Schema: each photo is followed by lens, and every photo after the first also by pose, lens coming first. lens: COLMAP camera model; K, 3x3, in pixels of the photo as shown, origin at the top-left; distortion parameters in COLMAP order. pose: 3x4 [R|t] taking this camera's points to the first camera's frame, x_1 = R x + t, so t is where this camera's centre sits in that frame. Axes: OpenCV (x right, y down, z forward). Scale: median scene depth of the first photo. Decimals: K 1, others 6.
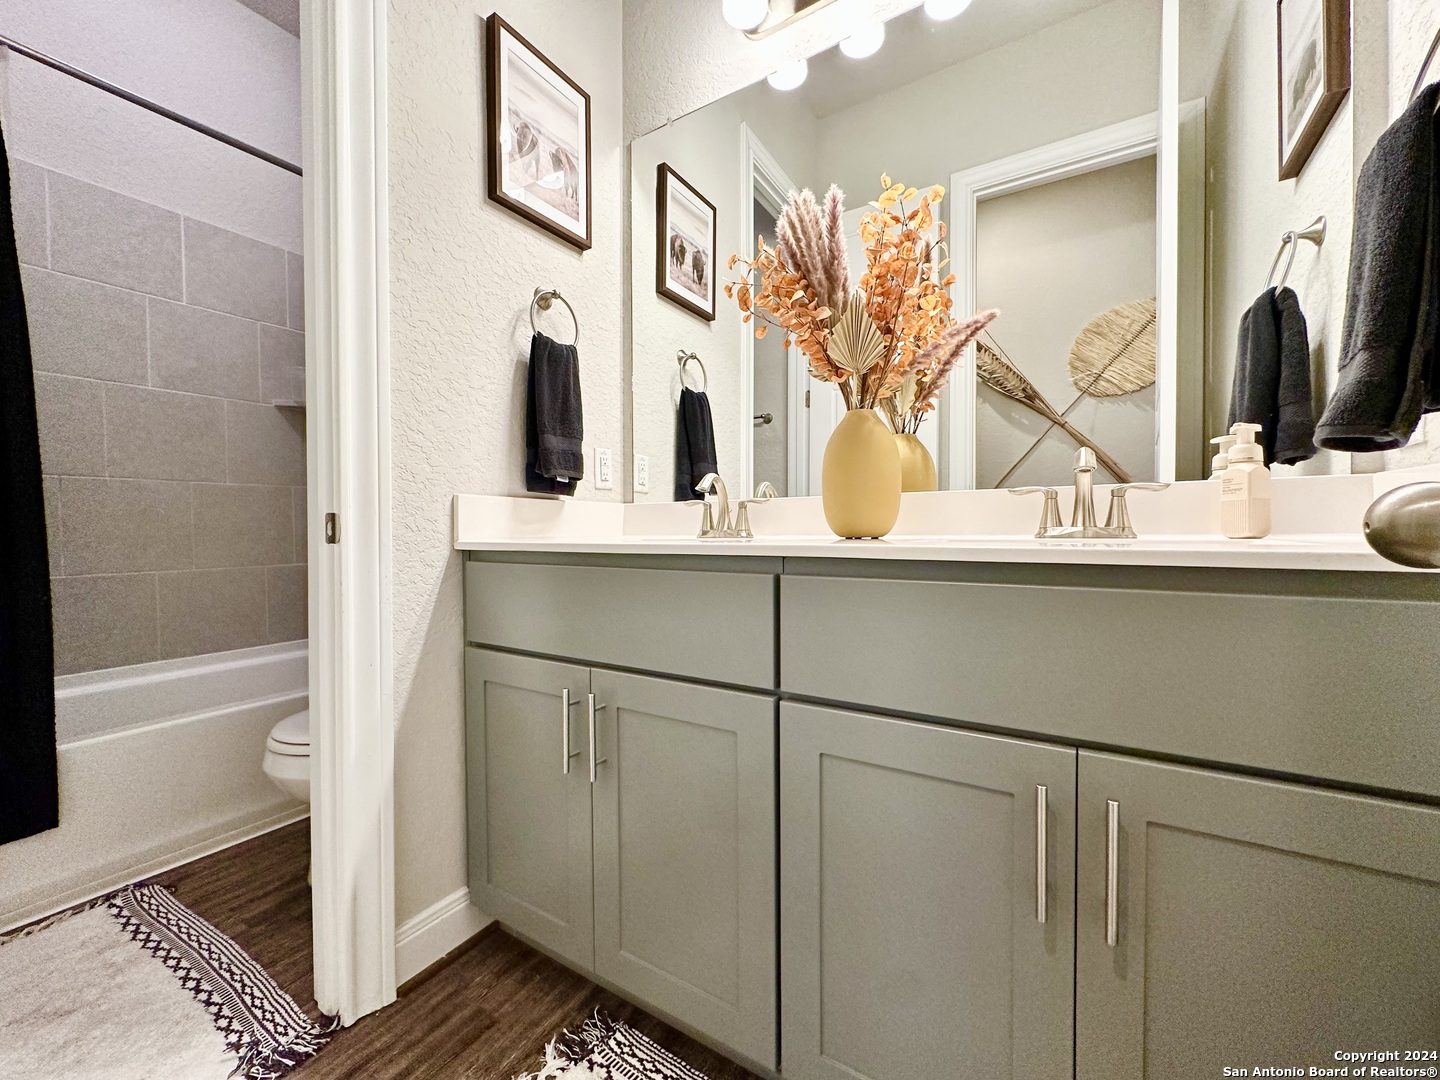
lens RADIAL K [[575.3, 0, 720.7], [0, 575.3, 541.2], [0, 0, 1]] dist [-0.002827, 0.000554]
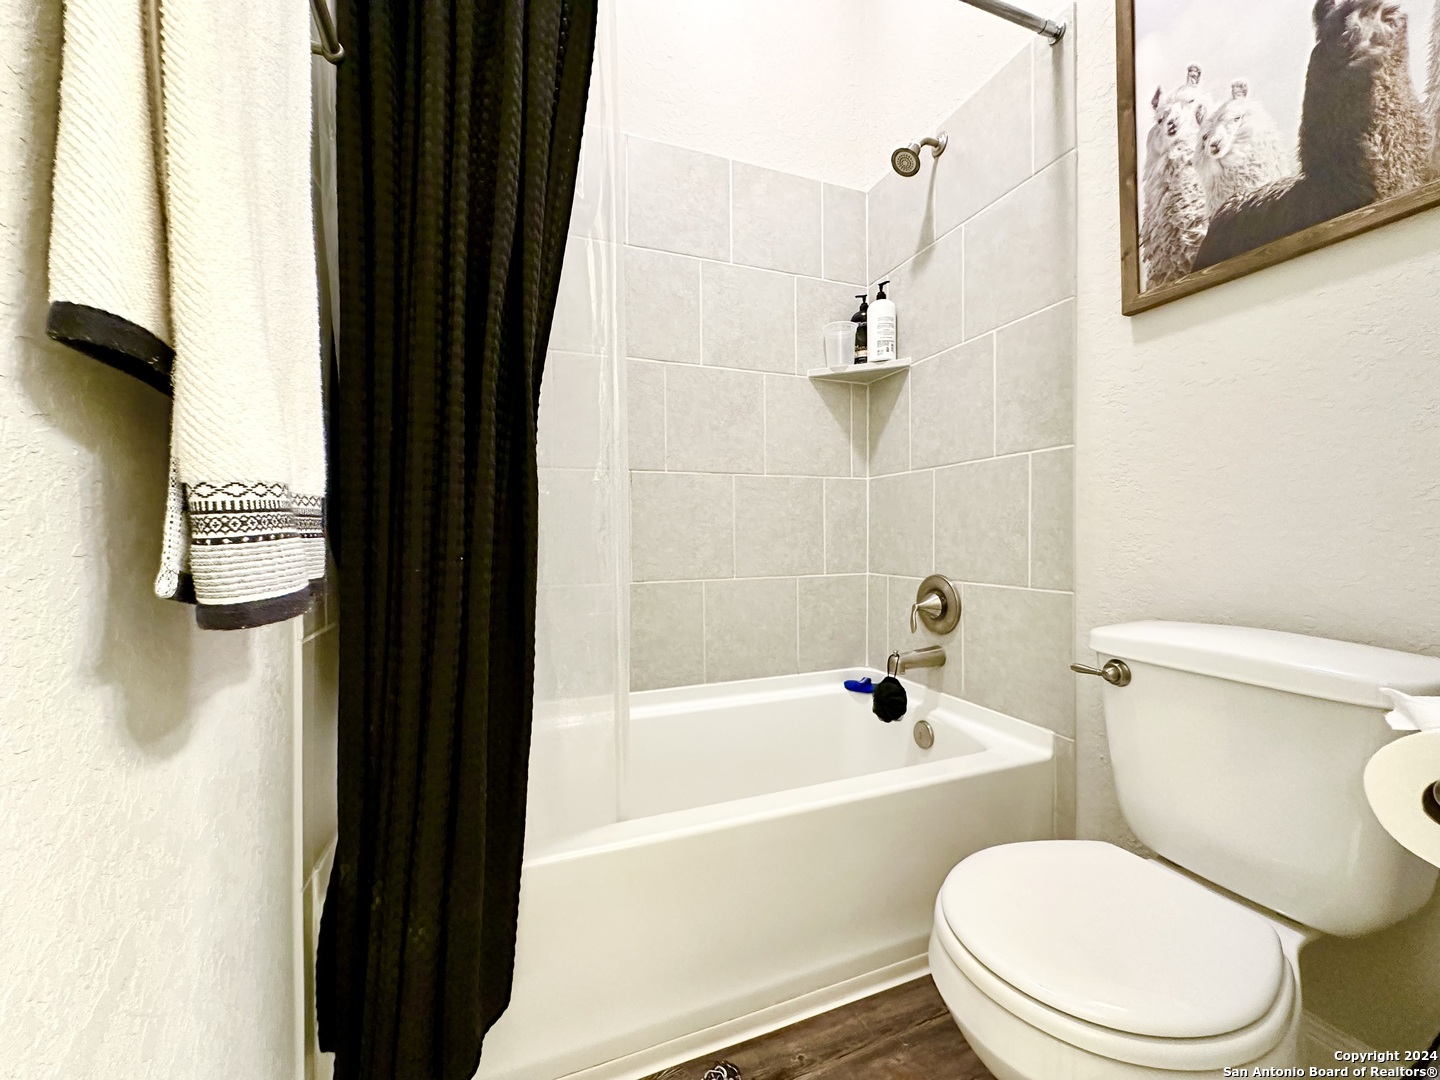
lens RADIAL K [[575.3, 0, 721.6], [0, 575.3, 538.1], [0, 0, 1]] dist [-0.002827, 0.000554]
pose [[0.804865, 0.004863, -0.593438, -0.444433], [-0.014264, 0.999836, -0.011152, -0.000142], [0.593287, 0.017441, 0.804802, 0.319121]]
